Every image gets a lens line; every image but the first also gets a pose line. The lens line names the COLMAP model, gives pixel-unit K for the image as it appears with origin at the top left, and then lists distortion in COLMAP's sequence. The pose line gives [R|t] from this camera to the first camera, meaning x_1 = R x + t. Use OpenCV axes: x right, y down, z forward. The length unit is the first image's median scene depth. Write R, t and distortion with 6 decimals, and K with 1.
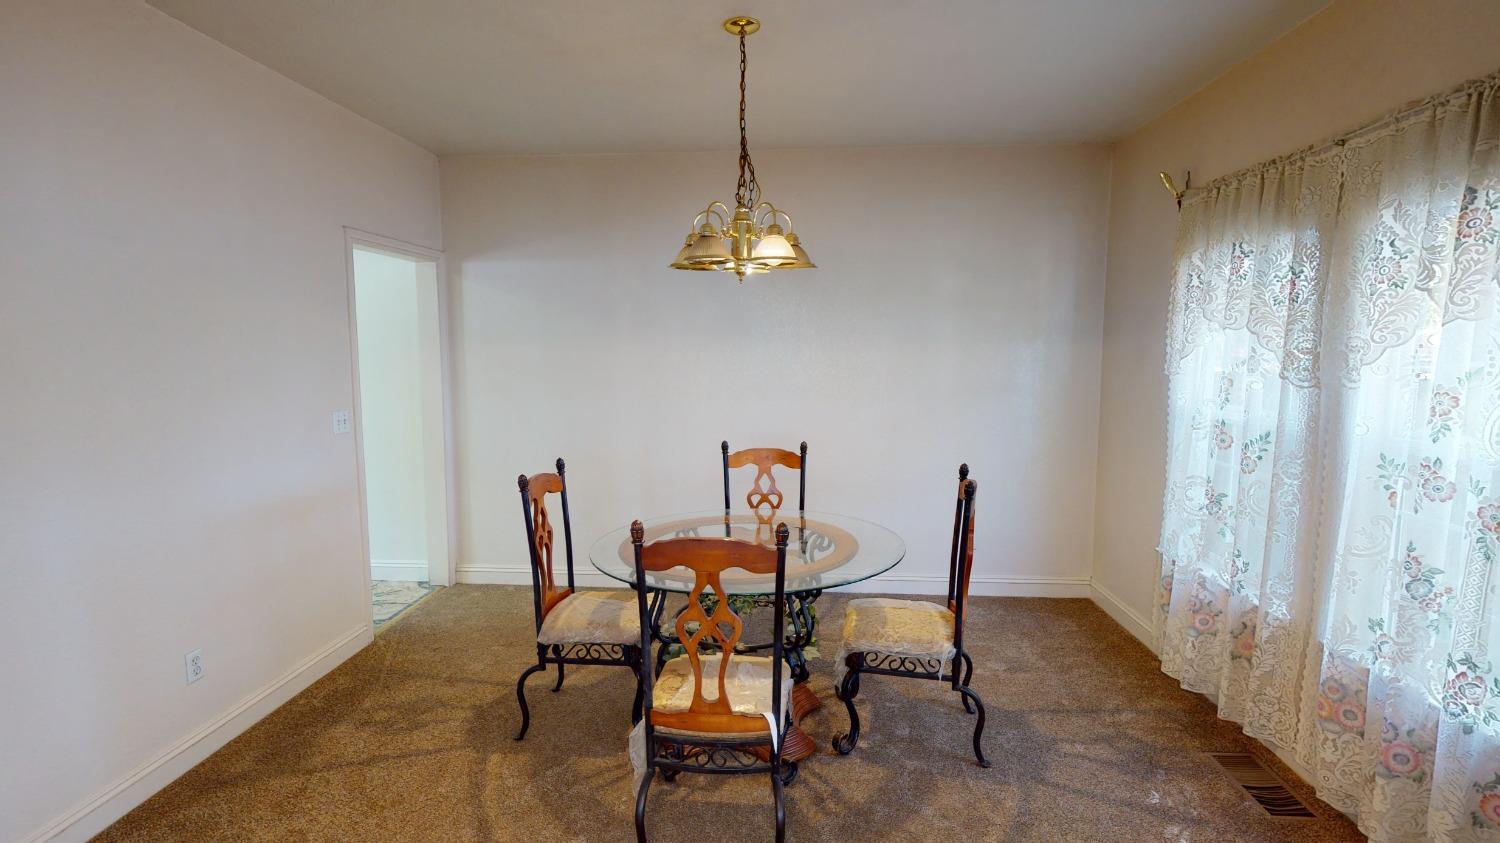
lens RADIAL K [[719.4, 0, 754.7], [0, 719.4, 418.2], [0, 0, 1]] dist [0.003359, -0.000780]
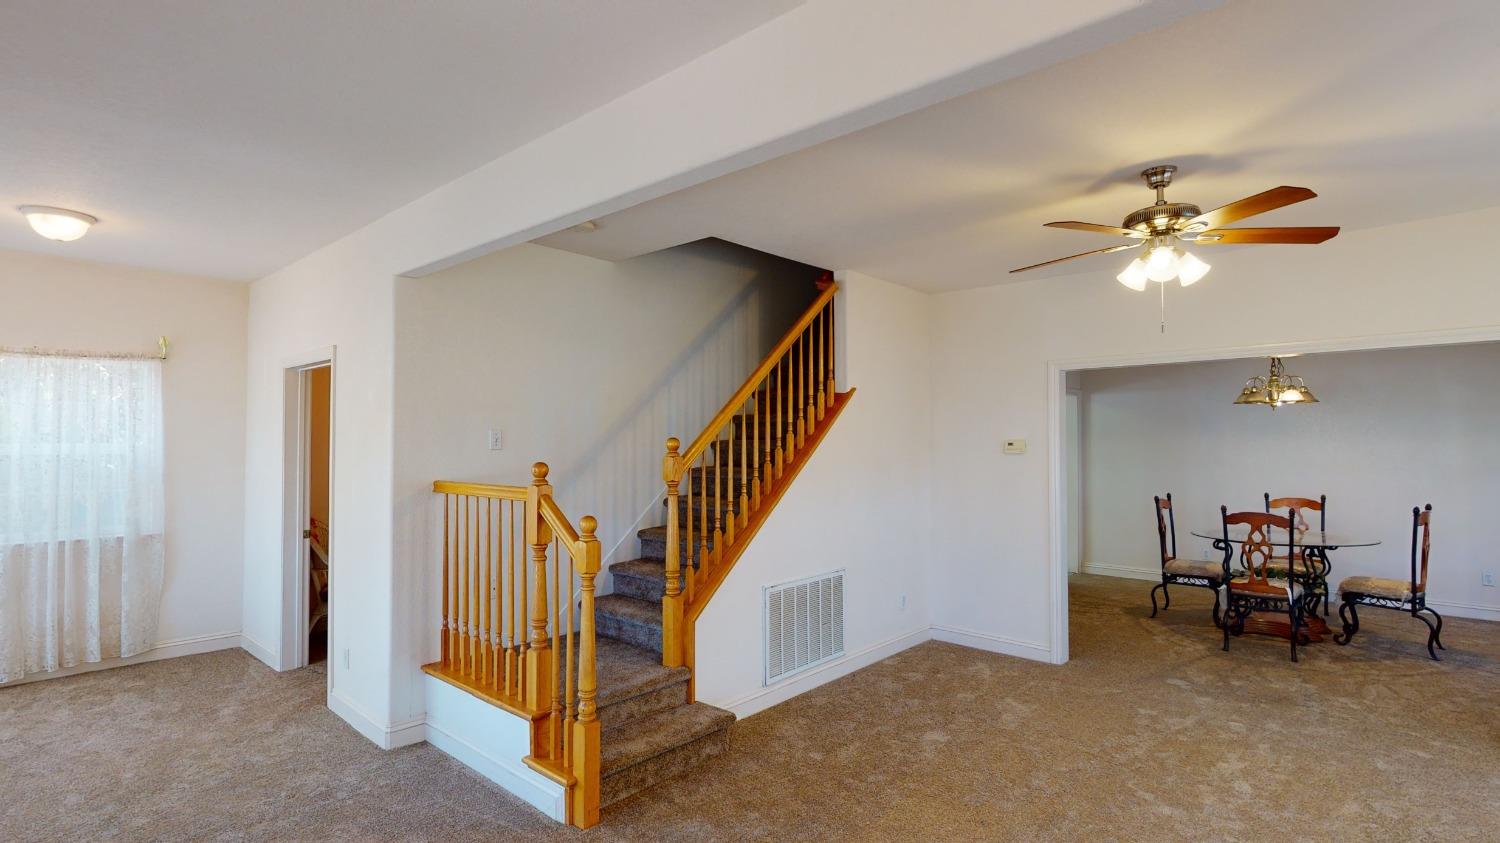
lens RADIAL K [[719.4, 0, 743.5], [0, 719.4, 426.5], [0, 0, 1]] dist [0.003359, -0.000780]
pose [[0.779961, -0.015214, -0.625643, 0.075375], [-0.057393, 0.993753, -0.095715, 0.128334], [0.623191, 0.110562, 0.774215, -1.351635]]
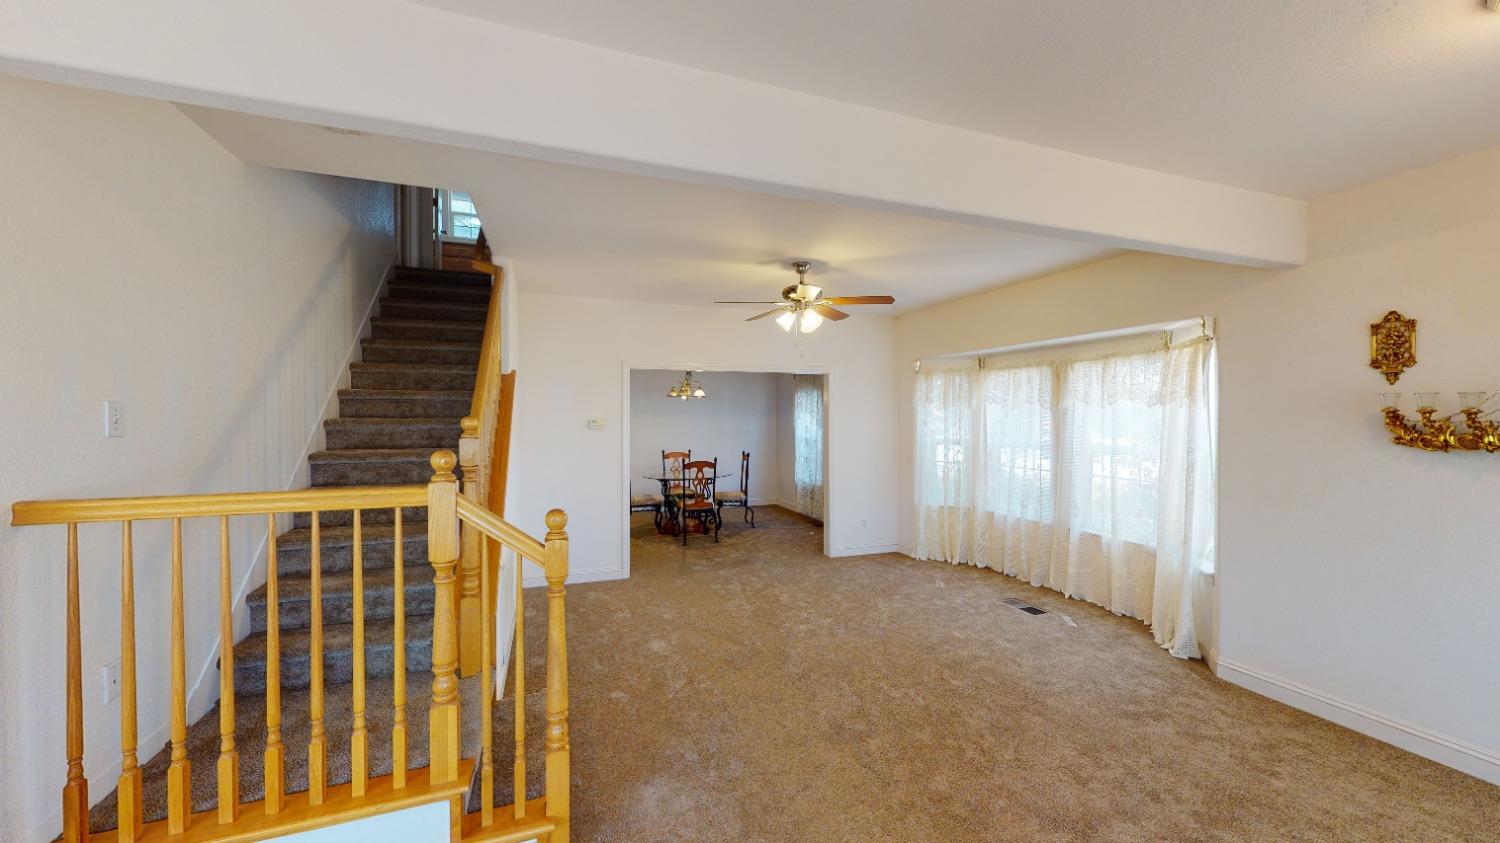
lens RADIAL K [[554.3, 0, 750.4], [0, 554.3, 422.9], [0, 0, 1]] dist [0.000038, 0.000044]
pose [[0.917666, -0.005606, 0.397313, -0.697943], [0.040029, 0.996118, -0.078399, 0.127960], [-0.395331, 0.087848, 0.914328, -1.395015]]
